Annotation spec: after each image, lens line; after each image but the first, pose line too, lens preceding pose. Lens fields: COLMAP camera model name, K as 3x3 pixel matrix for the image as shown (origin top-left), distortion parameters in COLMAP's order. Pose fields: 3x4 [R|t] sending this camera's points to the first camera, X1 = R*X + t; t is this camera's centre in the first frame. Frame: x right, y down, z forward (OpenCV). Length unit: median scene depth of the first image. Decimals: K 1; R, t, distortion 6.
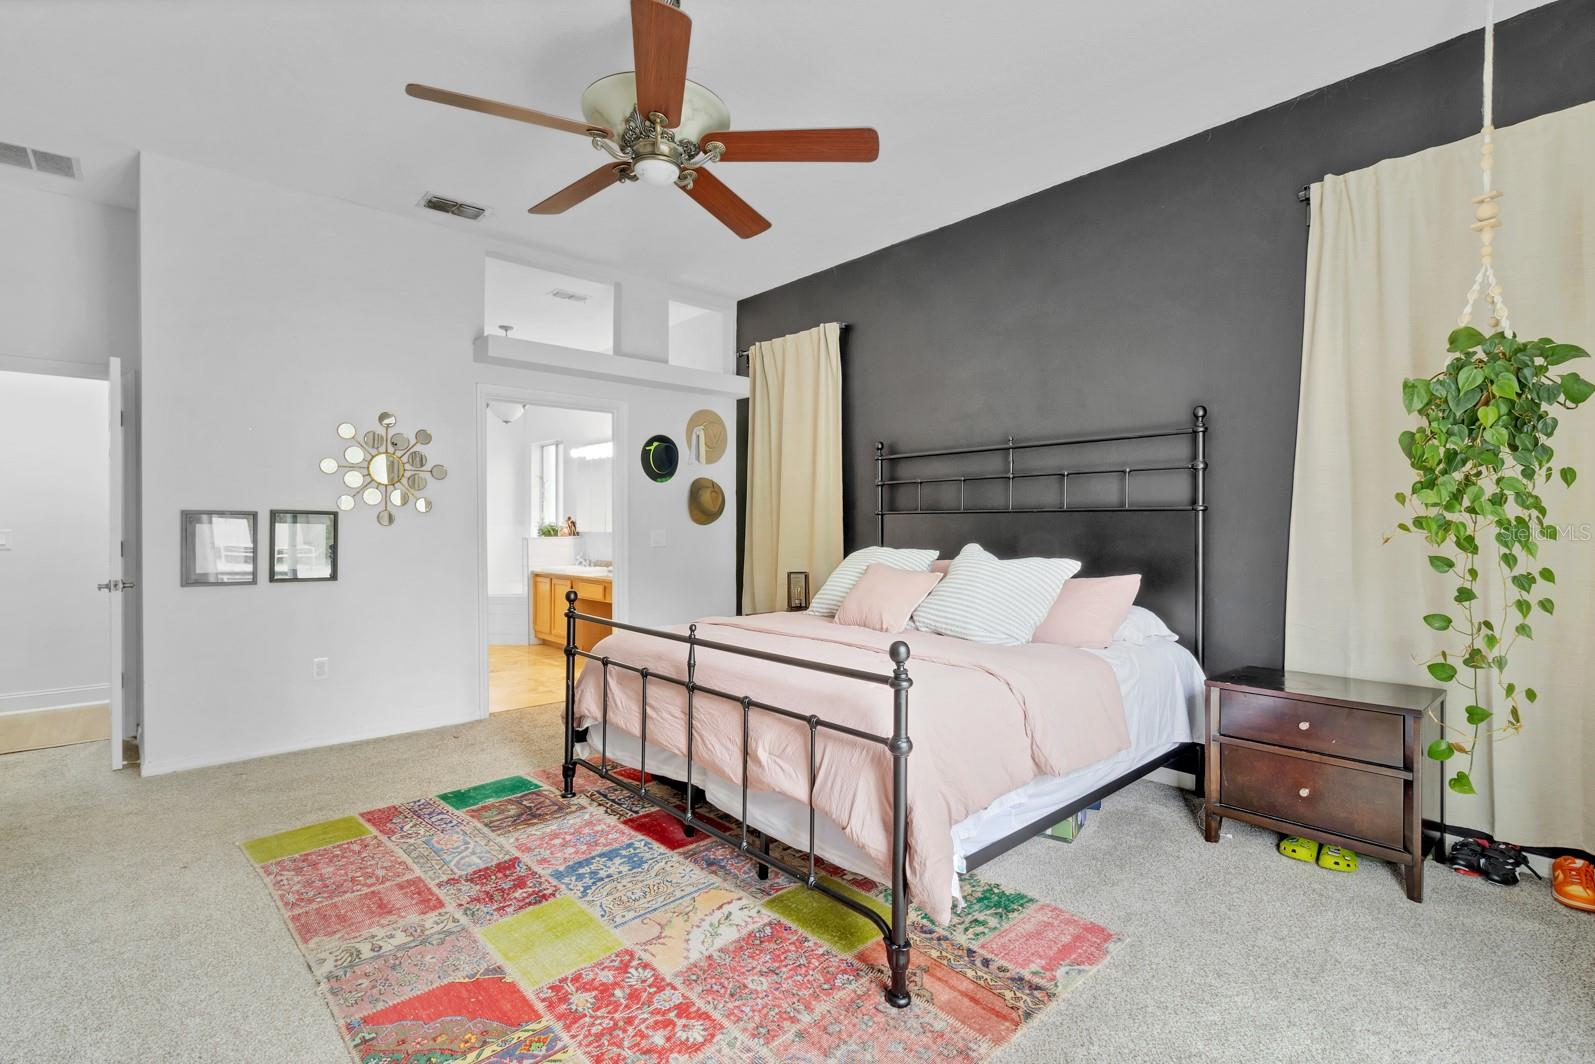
lens RADIAL K [[749.8, 0, 803.9], [0, 749.8, 528.3], [0, 0, 1]] dist [0.002221, 0.000167]
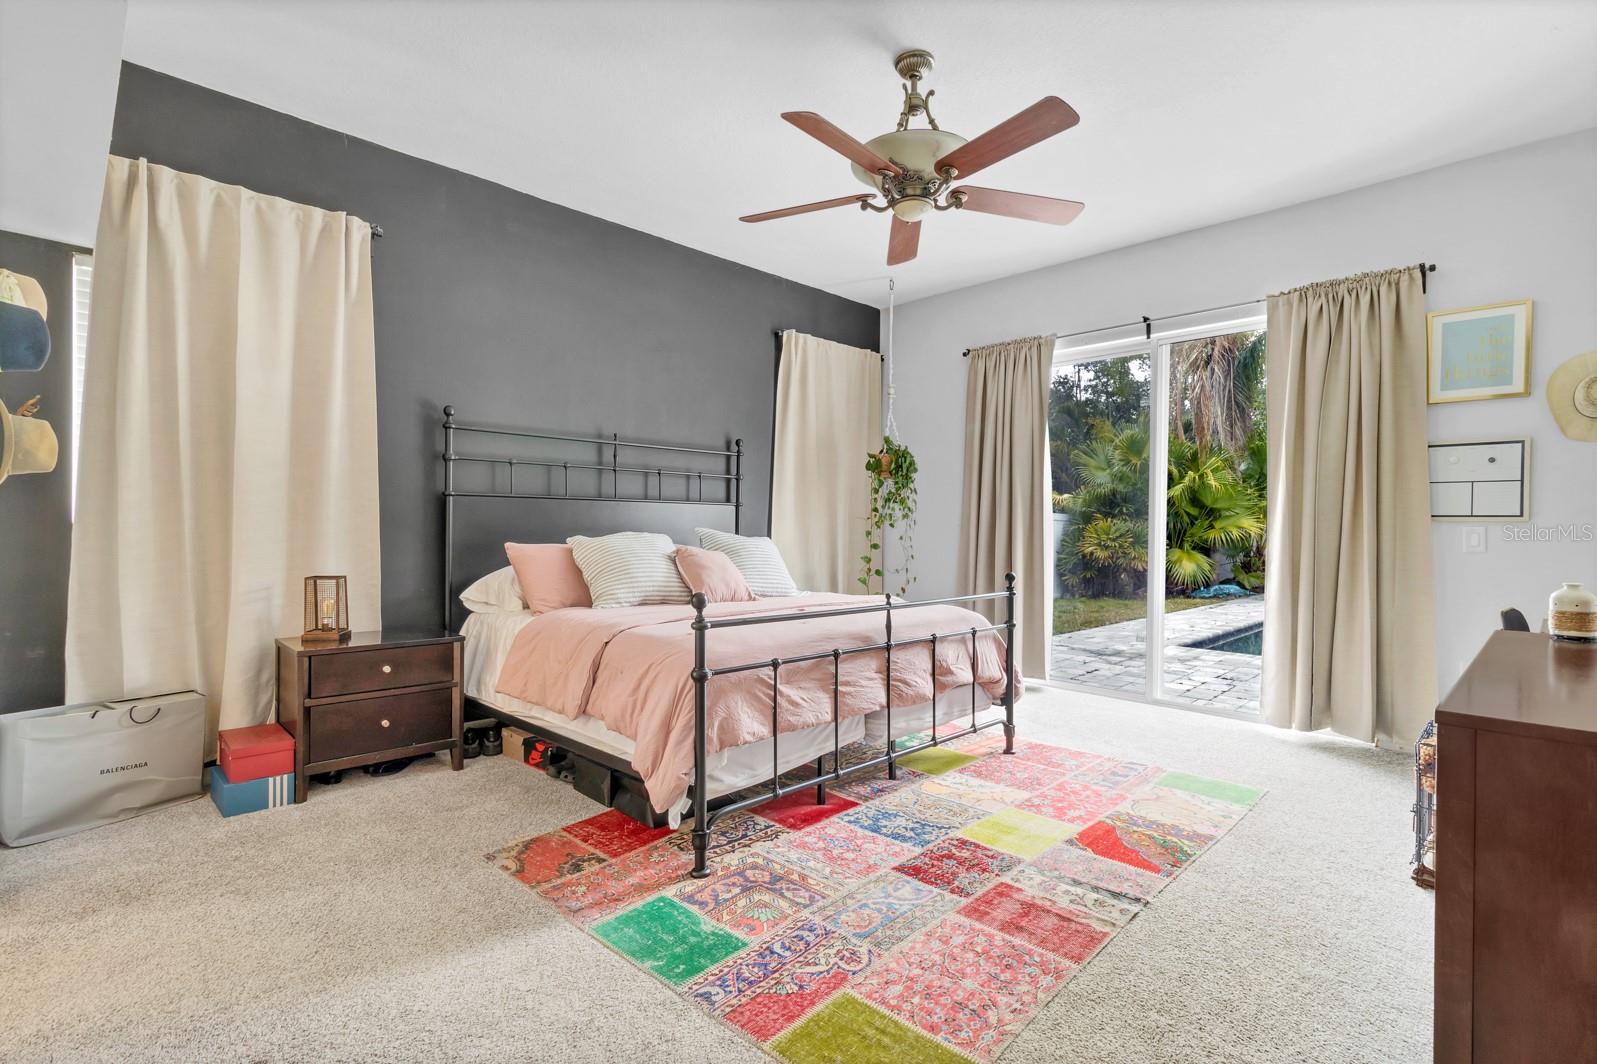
lens RADIAL K [[750.7, 0, 804.9], [0, 750.7, 528.3], [0, 0, 1]] dist [0.002221, 0.000167]
pose [[-0.045945, -0.001254, 0.998943, -1.284305], [-0.005245, 0.999986, 0.001014, 0.023505], [-0.998930, -0.005193, -0.045951, 1.144627]]
